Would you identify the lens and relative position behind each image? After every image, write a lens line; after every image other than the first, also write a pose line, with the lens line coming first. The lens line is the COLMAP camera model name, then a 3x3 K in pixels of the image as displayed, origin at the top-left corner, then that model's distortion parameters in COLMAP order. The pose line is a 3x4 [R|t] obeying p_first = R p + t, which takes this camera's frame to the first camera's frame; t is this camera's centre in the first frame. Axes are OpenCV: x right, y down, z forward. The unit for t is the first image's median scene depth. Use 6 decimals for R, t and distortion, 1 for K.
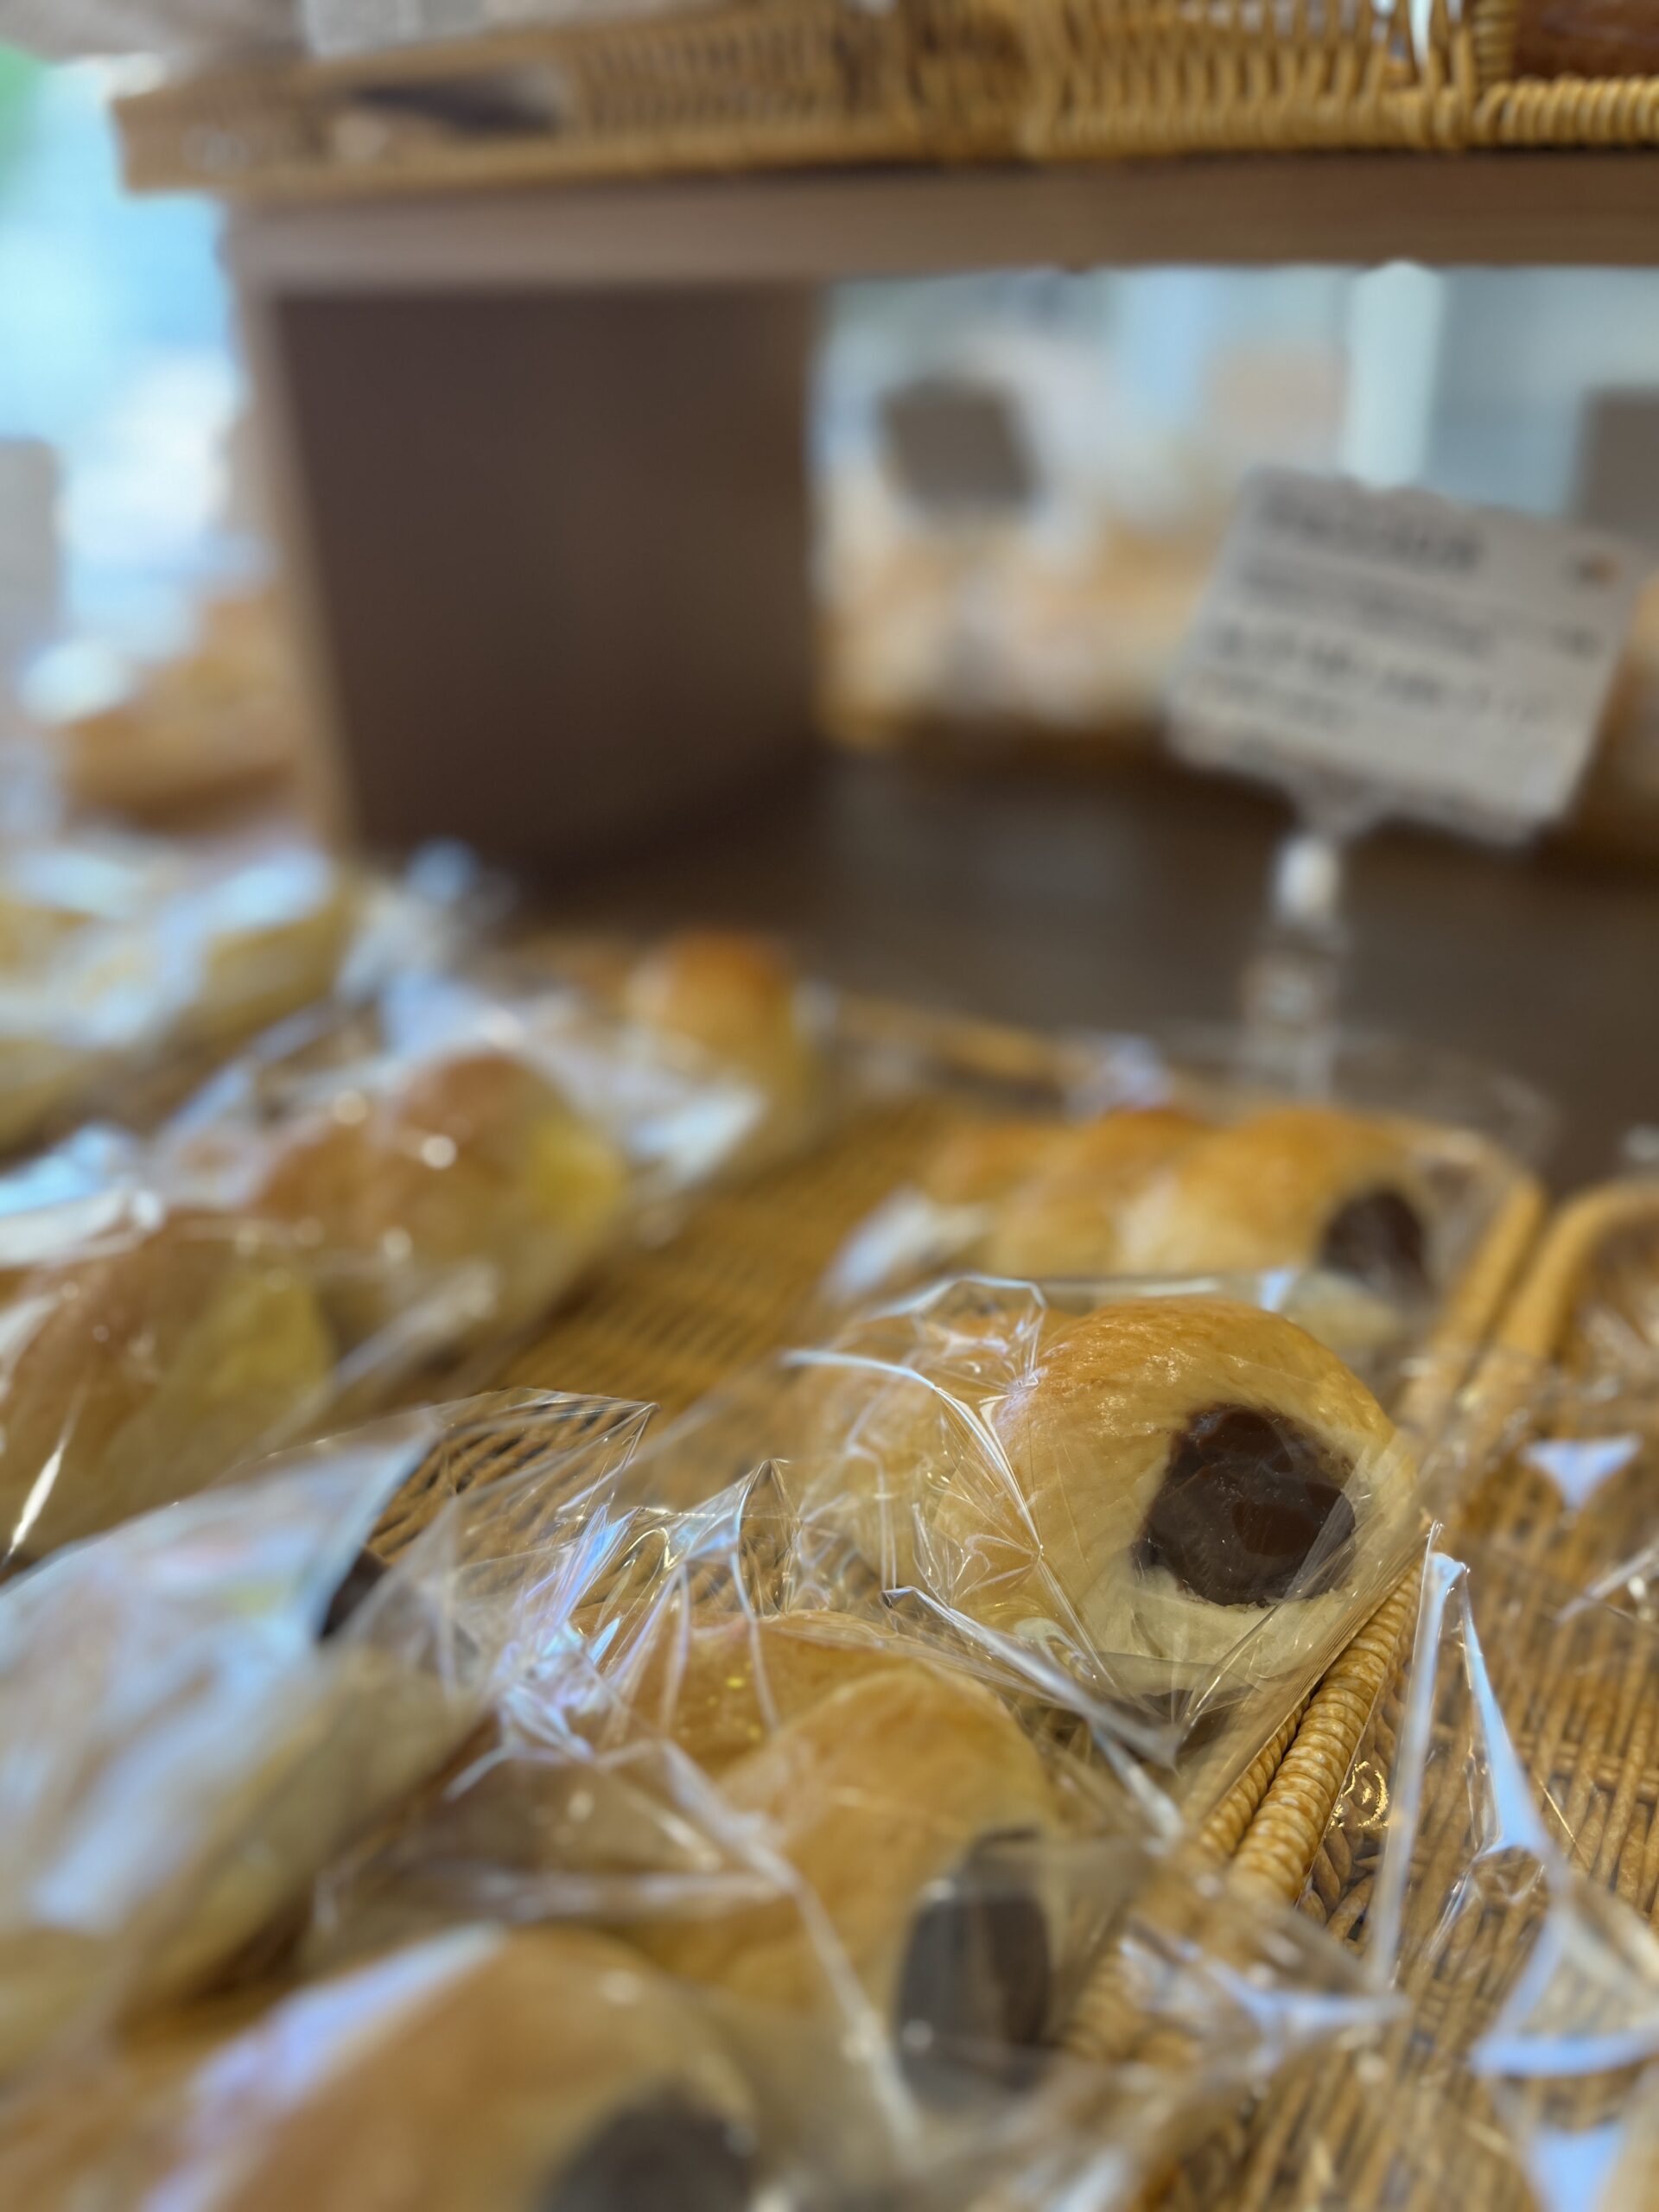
lens RADIAL K [[1662.6, 0, 817.6], [0, 1662.6, 1120.6], [0, 0, 1]] dist [0.036800, -0.004101]
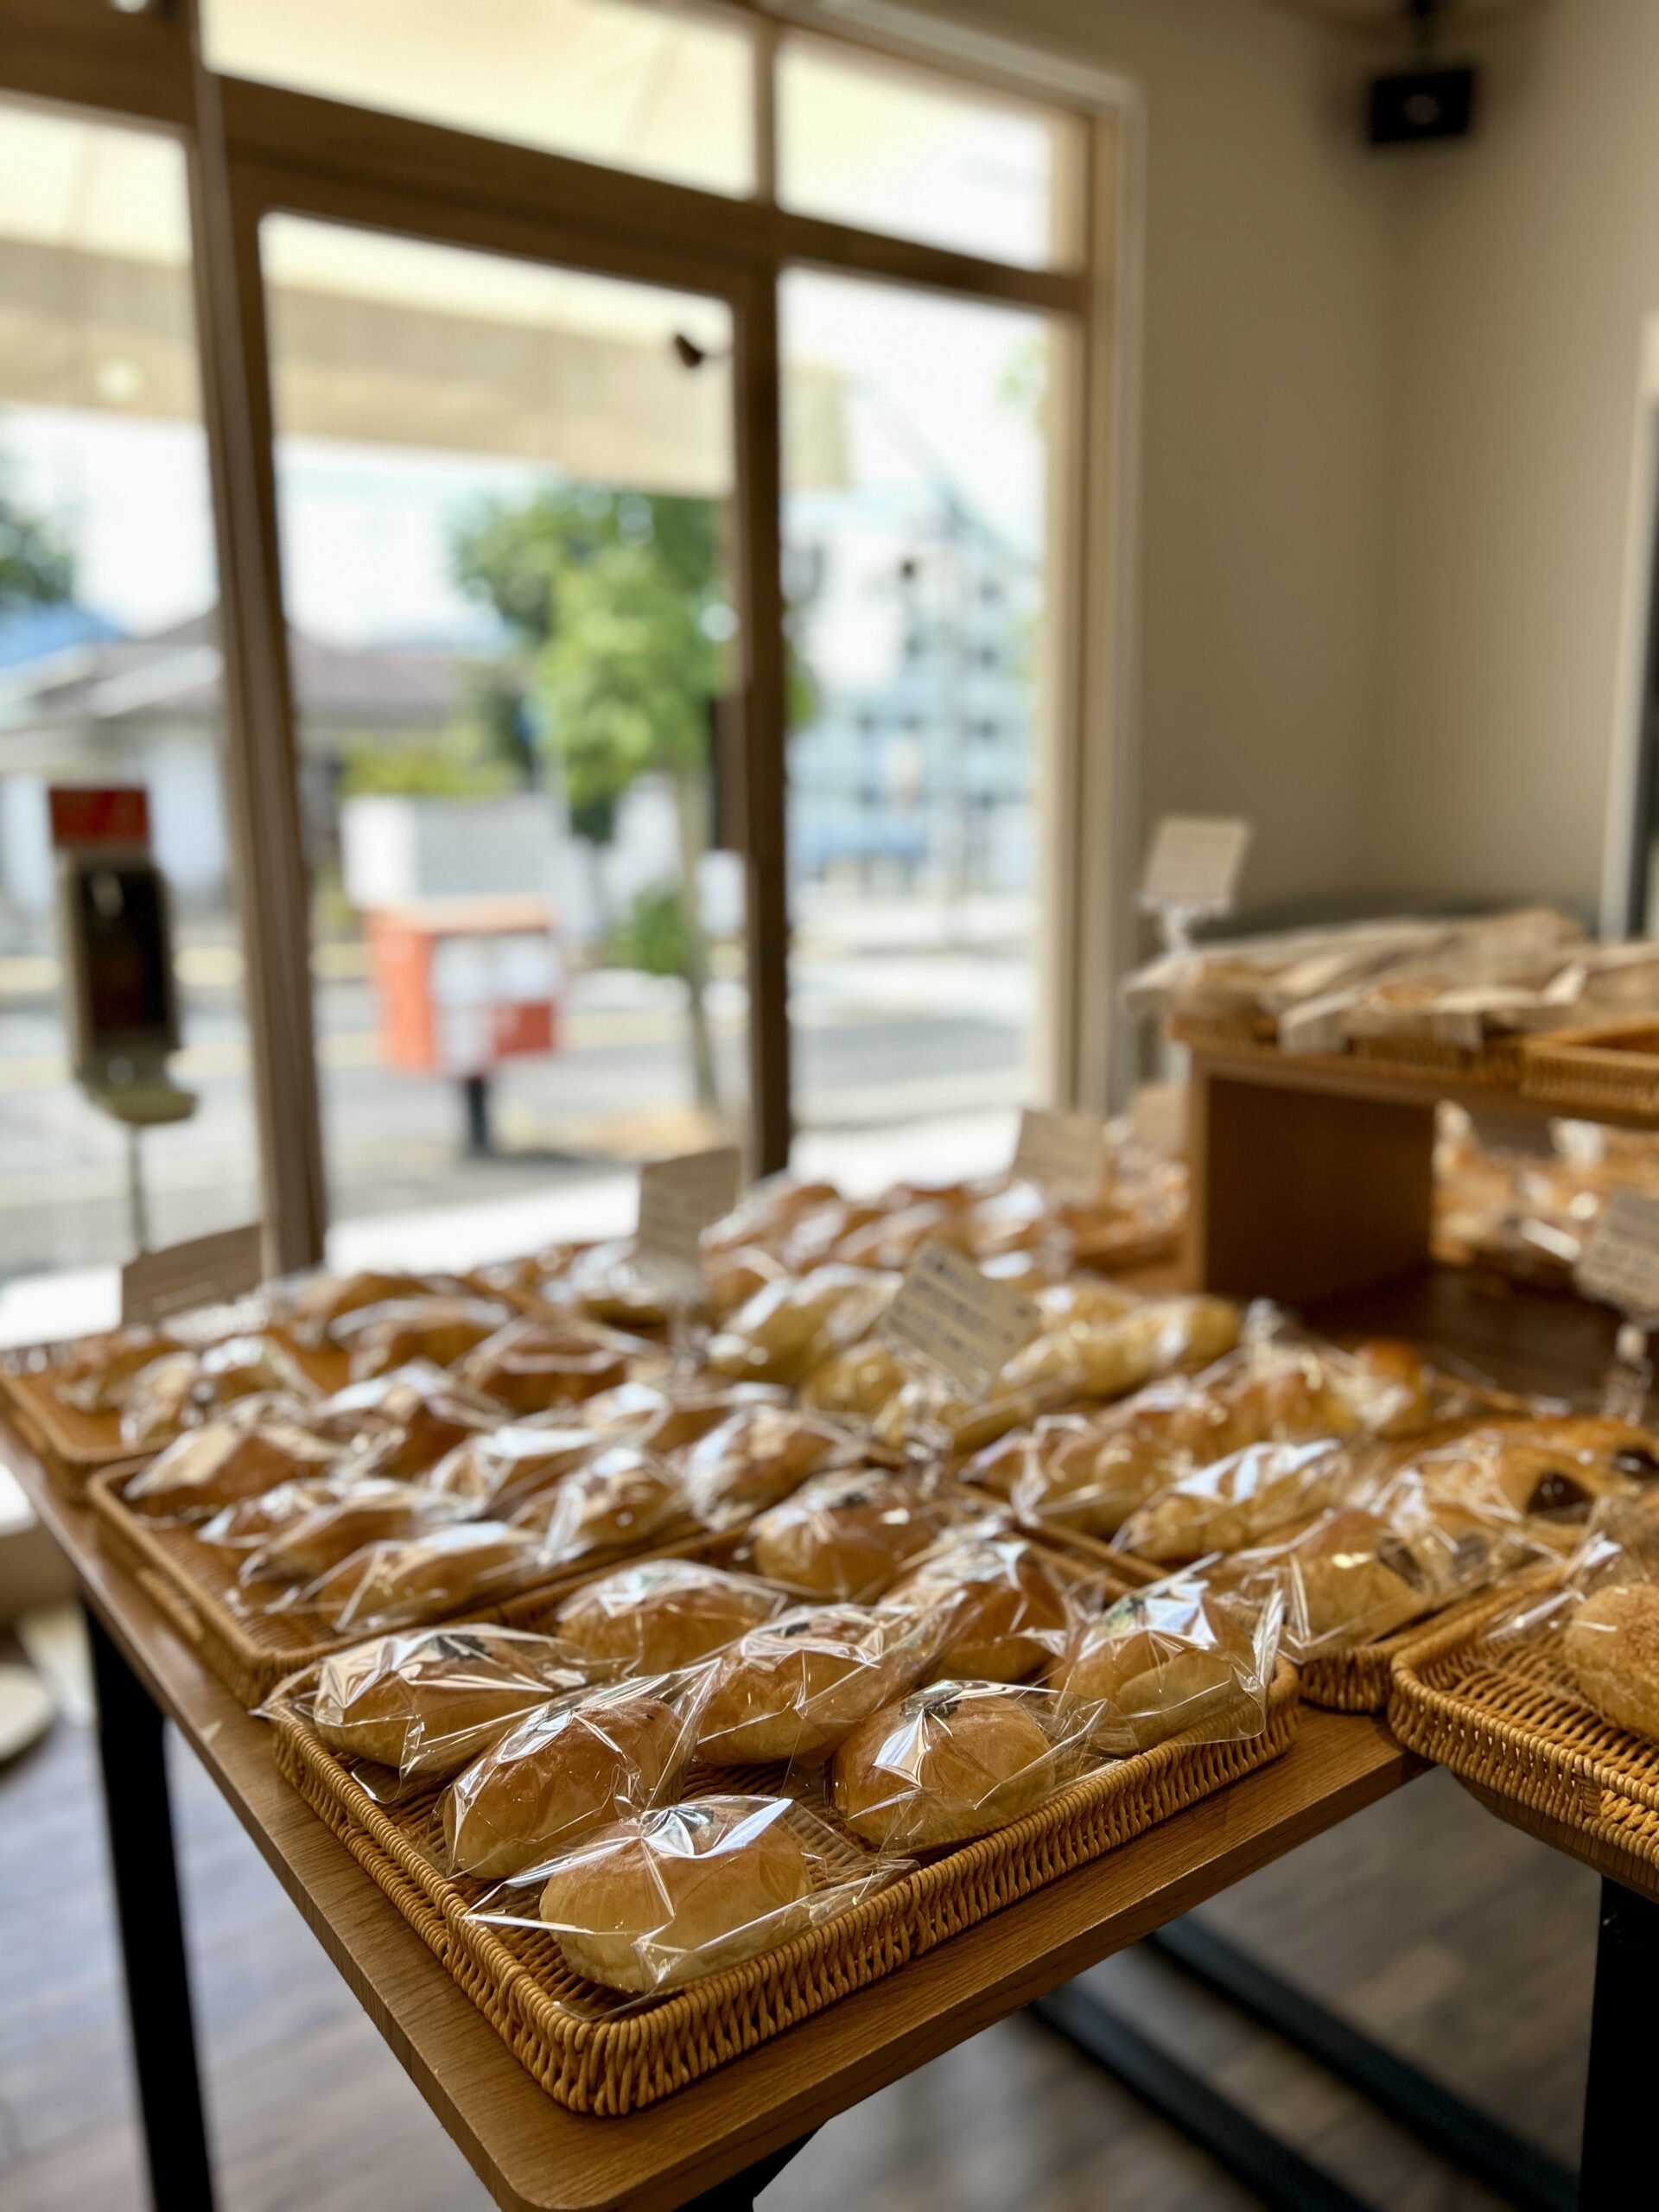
lens RADIAL K [[1661.7, 0, 829.5], [0, 1661.7, 1106.0], [0, 0, 1]] dist [0.033095, -0.036712]
pose [[0.944739, 0.059701, -0.322343, -0.067065], [-0.145375, 0.957604, -0.248716, 0.303843], [0.293829, 0.281832, 0.913365, -1.696350]]
